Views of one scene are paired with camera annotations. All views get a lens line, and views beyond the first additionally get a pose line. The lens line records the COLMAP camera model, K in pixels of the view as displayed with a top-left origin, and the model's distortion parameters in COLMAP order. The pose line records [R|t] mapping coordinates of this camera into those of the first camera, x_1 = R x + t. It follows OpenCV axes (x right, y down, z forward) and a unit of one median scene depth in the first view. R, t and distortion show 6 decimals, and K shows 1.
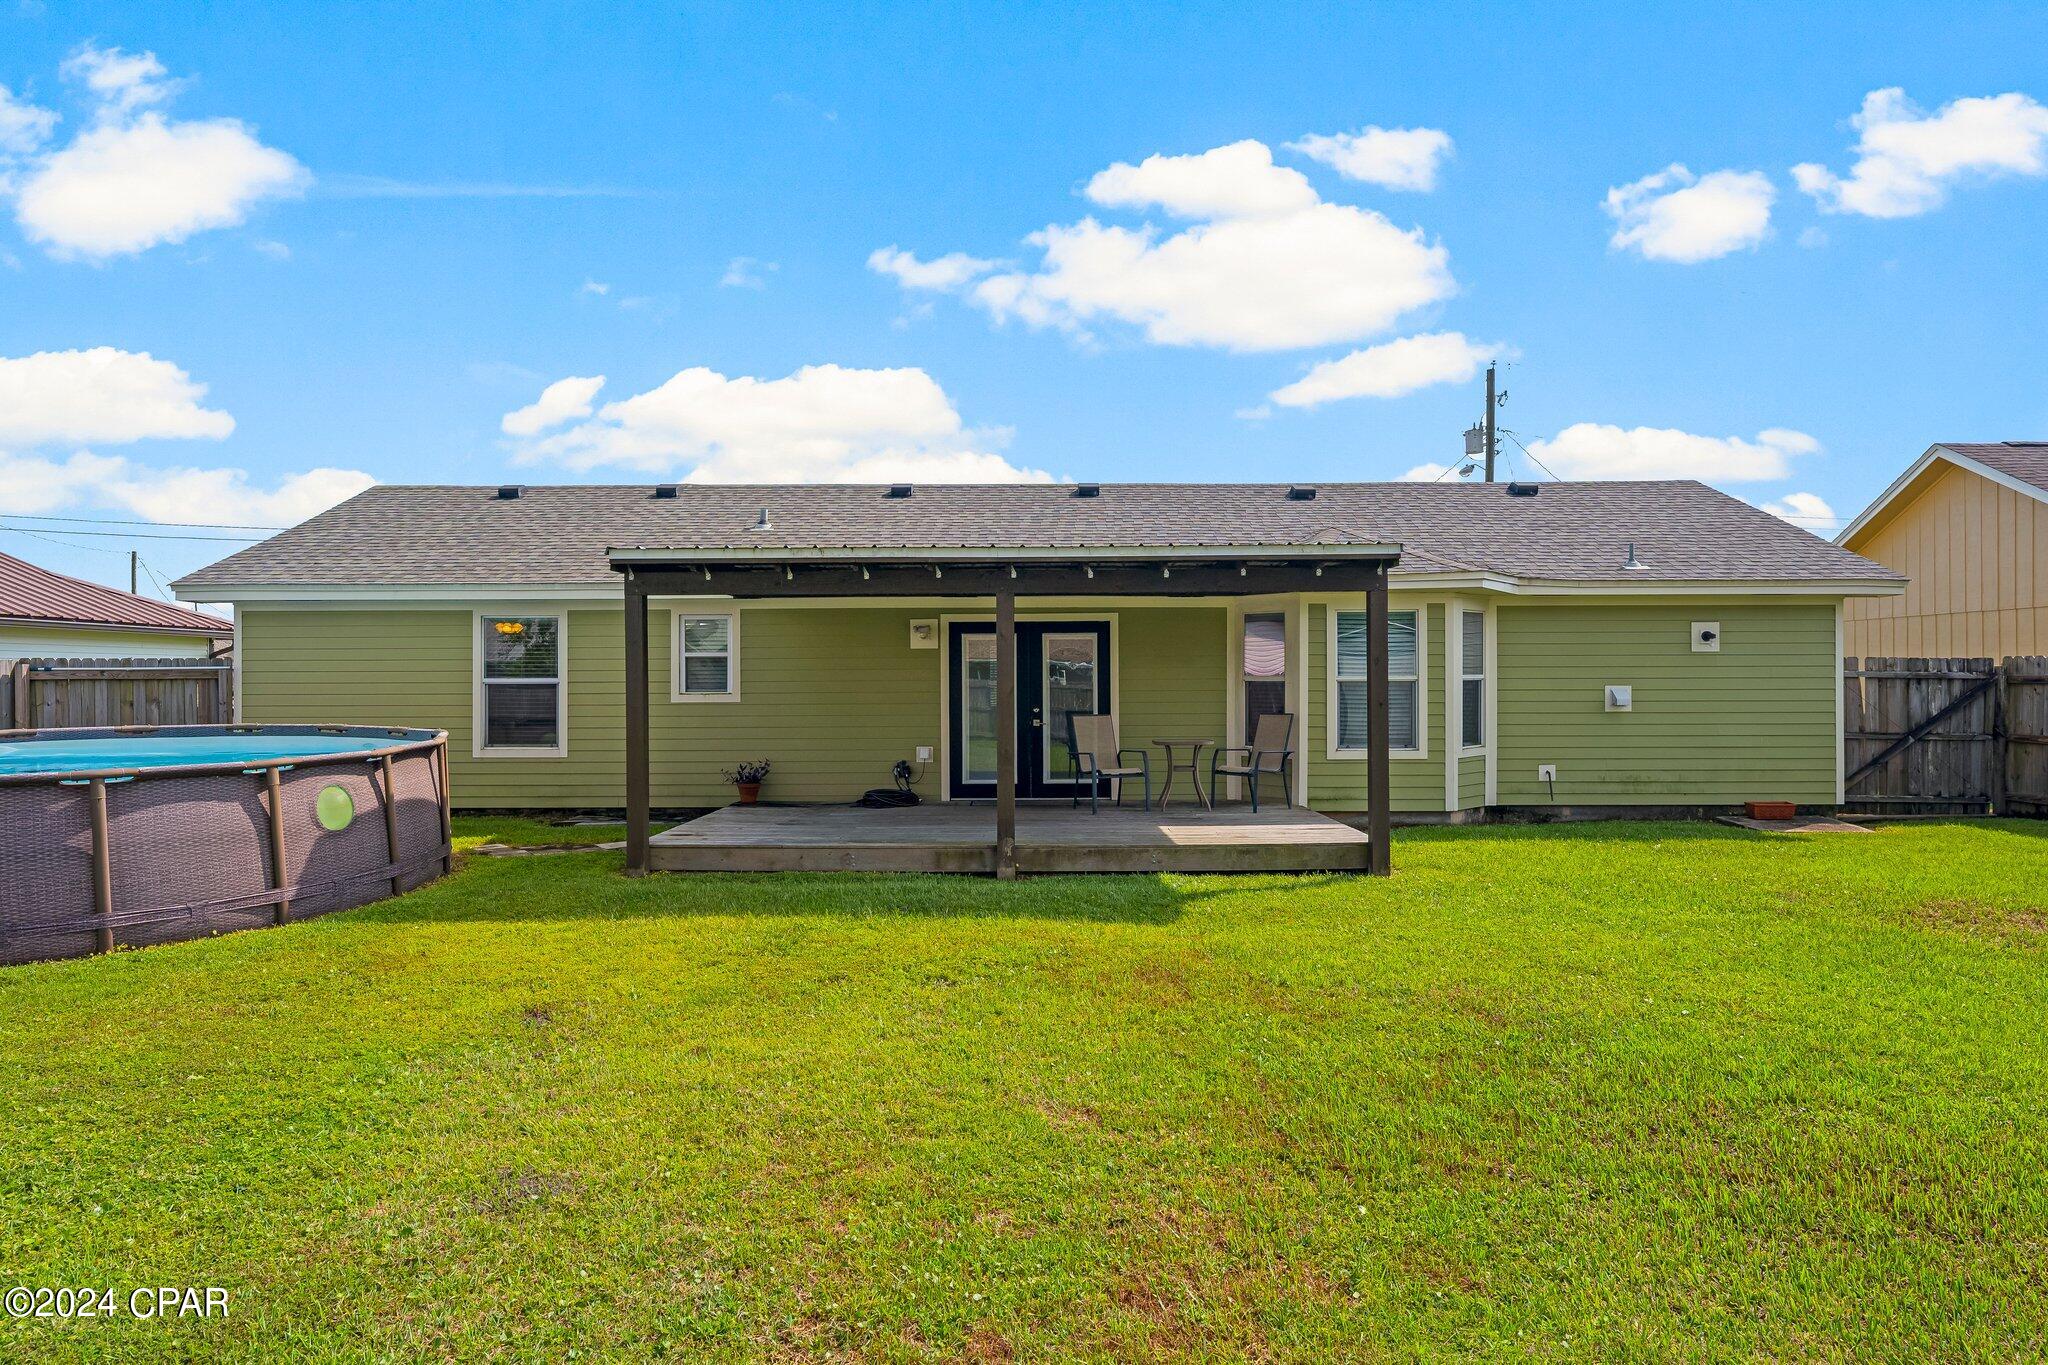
lens RADIAL K [[1237.5, 0, 1024.0], [0, 1237.5, 682.5], [0, 0, 1]] dist [-0.003379, -0.001325]
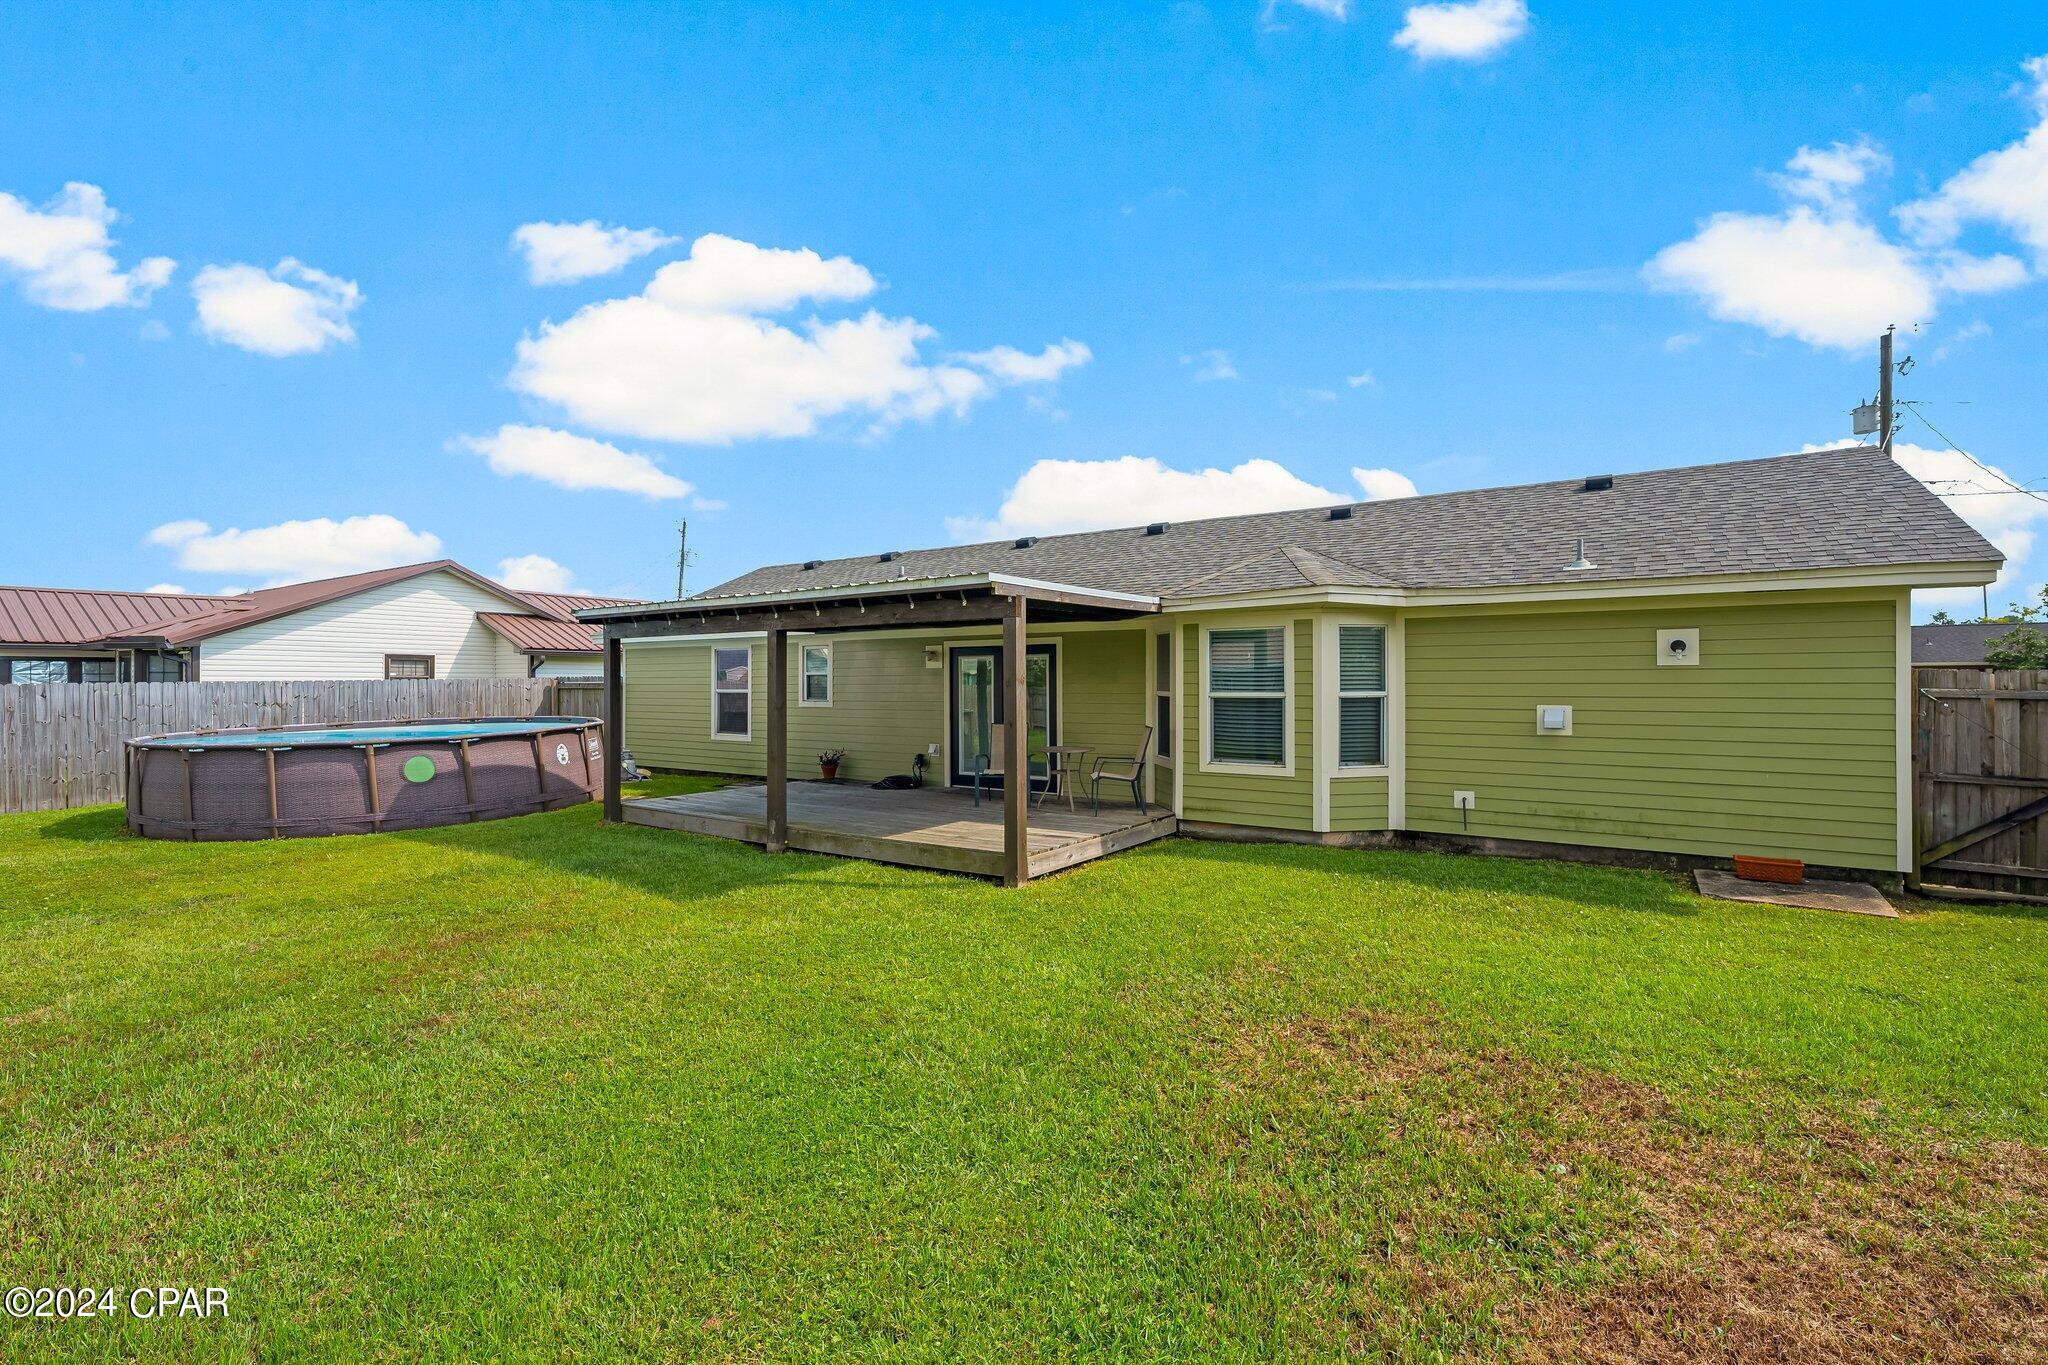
lens RADIAL K [[918.4, 0, 1024.0], [0, 918.4, 682.5], [0, 0, 1]] dist [-0.002436, -0.000370]
pose [[0.826153, 0.001758, -0.563444, 0.538494], [-0.001076, 0.999998, 0.001543, -0.014047], [0.563445, -0.000668, 0.826153, 0.259187]]
